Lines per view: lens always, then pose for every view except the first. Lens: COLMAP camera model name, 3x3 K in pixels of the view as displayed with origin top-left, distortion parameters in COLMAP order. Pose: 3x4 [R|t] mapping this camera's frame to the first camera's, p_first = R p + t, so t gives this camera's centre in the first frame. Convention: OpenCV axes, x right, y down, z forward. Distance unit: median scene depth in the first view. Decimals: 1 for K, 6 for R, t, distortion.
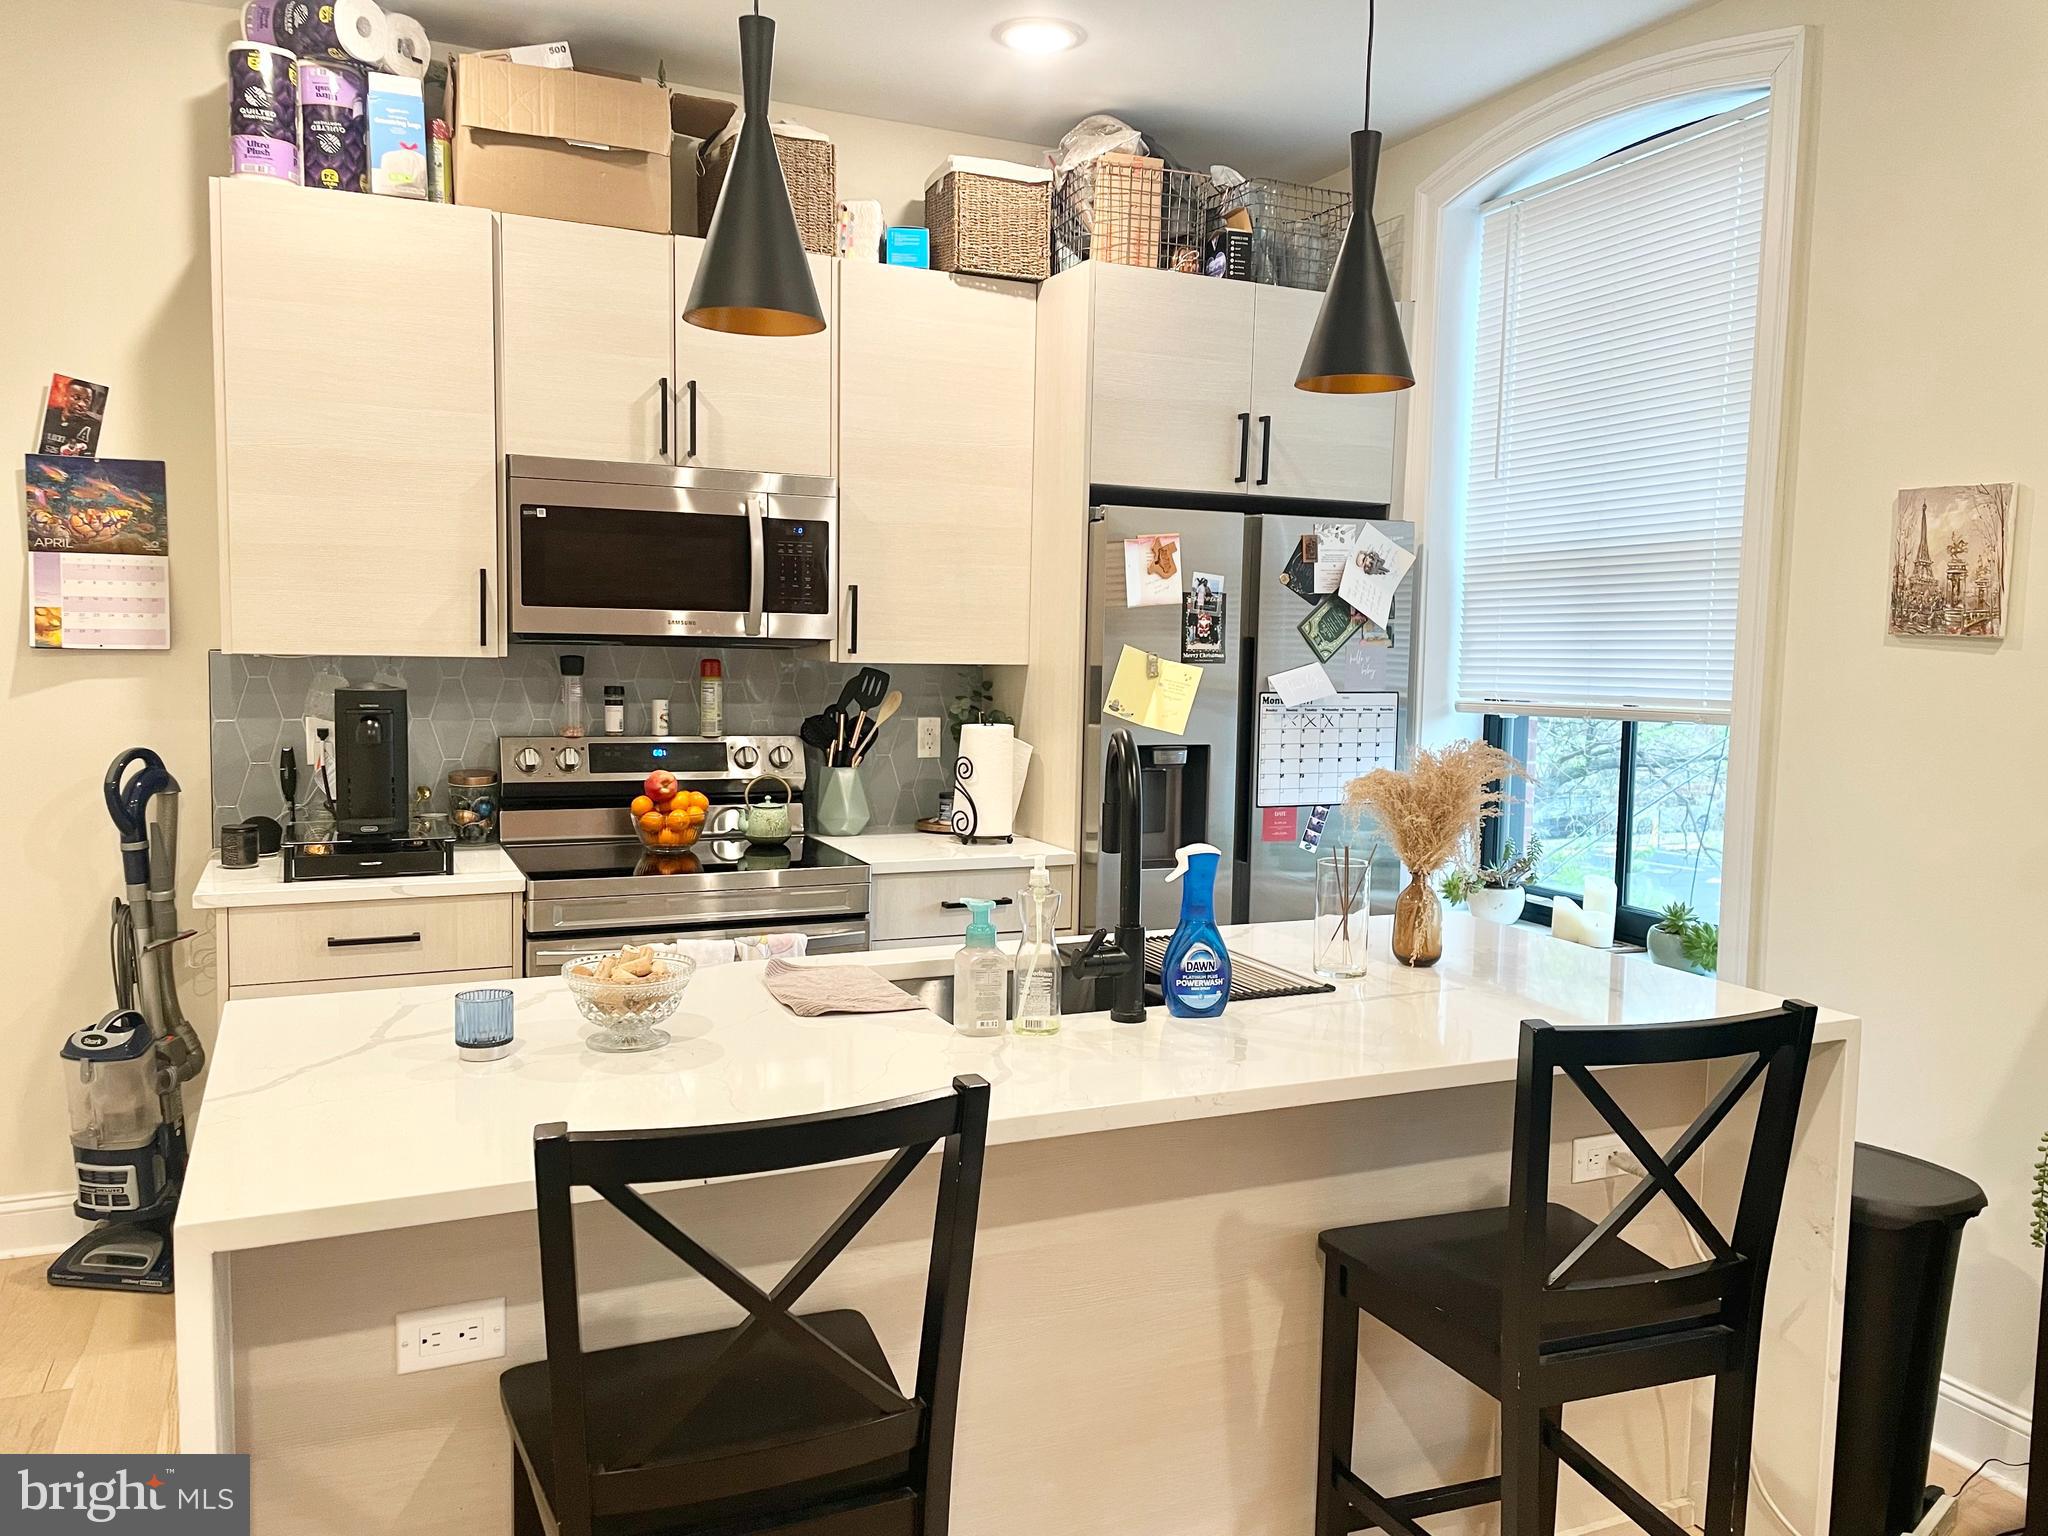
lens RADIAL K [[1537.4, 0, 1034.8], [0, 1537.4, 769.2], [0, 0, 1]] dist [0.102758, -0.120815]
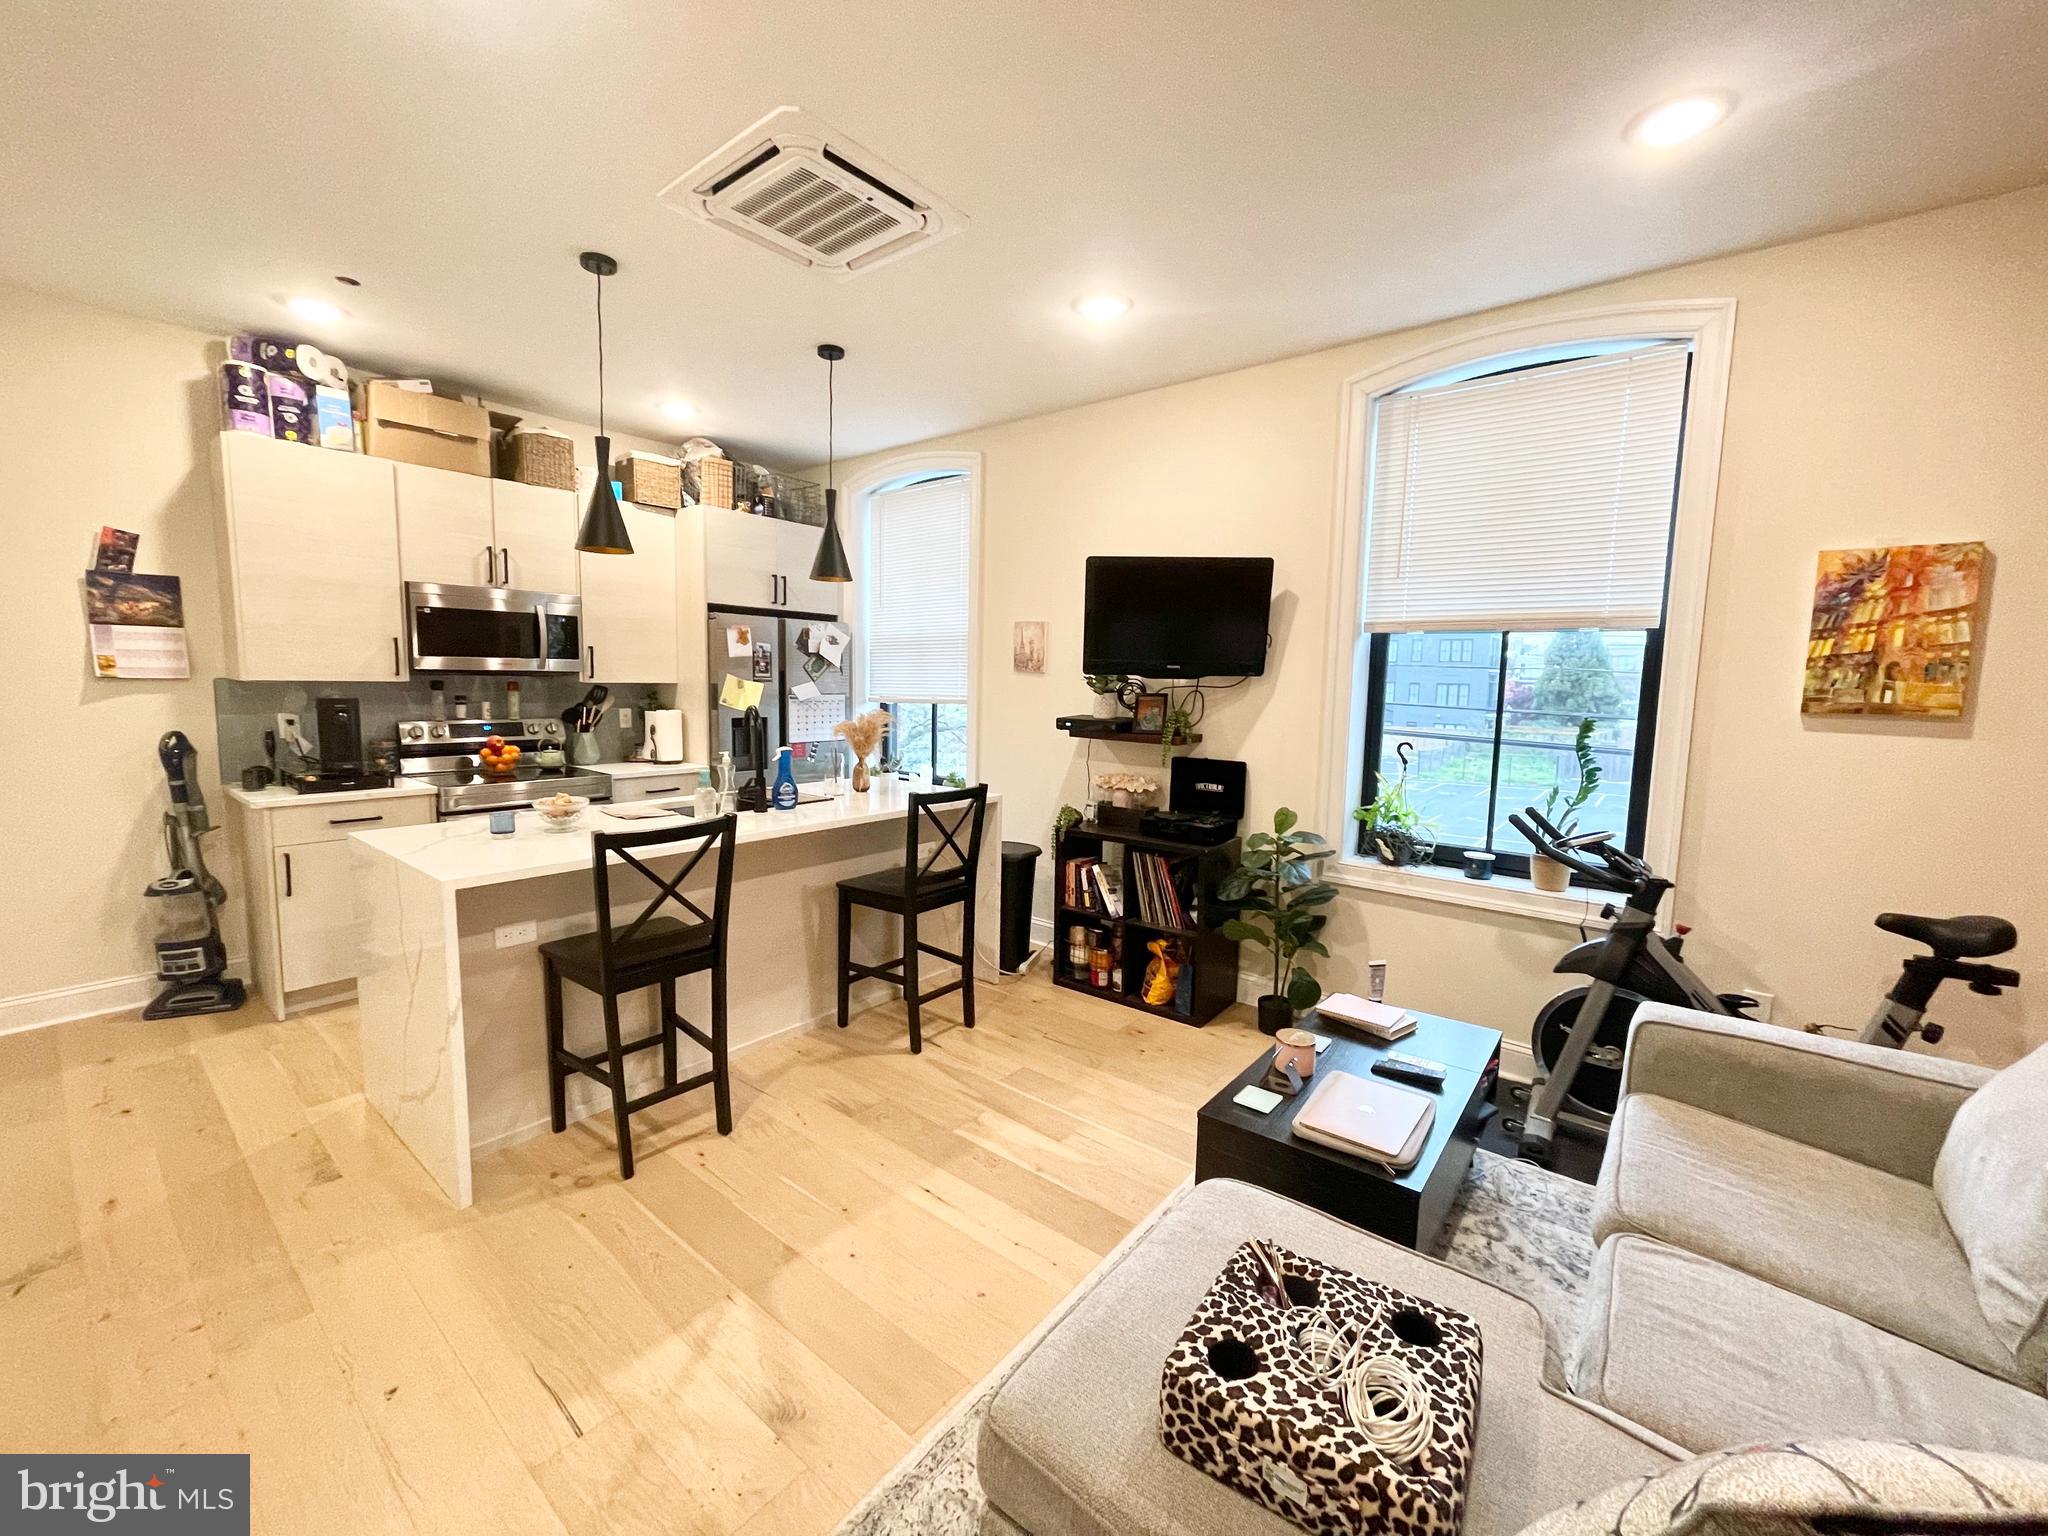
lens RADIAL K [[825.0, 0, 1024.0], [0, 825.0, 768.0], [0, 0, 1]] dist [-0.000529, -0.000189]
pose [[0.896380, -0.050482, 0.440402, -0.100375], [0.035974, 0.998502, 0.041234, 0.025660], [-0.441824, -0.021118, 0.896853, -0.318087]]
